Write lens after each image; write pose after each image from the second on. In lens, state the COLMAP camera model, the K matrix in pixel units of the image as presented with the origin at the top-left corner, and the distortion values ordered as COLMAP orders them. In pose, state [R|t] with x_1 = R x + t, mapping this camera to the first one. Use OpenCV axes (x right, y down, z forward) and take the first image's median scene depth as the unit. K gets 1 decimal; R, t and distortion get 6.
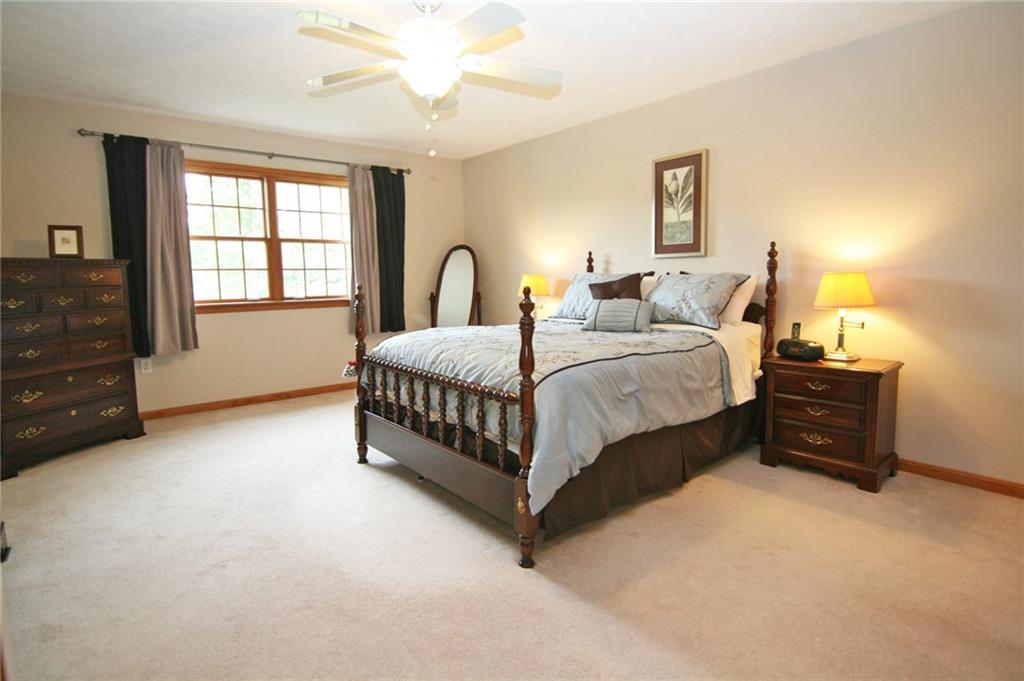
lens RADIAL K [[528.1, 0, 506.8], [0, 528.1, 327.8], [0, 0, 1]] dist [0.000223, -0.014088]
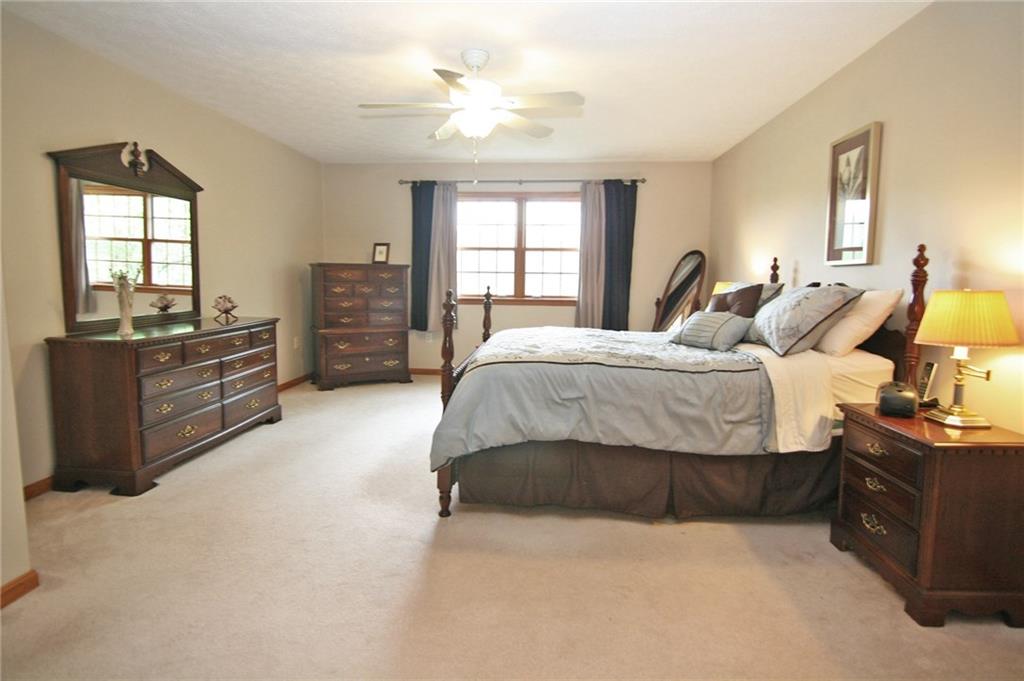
lens RADIAL K [[528.1, 0, 506.8], [0, 528.1, 327.8], [0, 0, 1]] dist [0.000223, -0.014088]
pose [[0.716869, 0.087362, -0.691713, 0.529816], [-0.091512, 0.995325, 0.030867, -0.021410], [0.691176, 0.041172, 0.721512, 0.107141]]
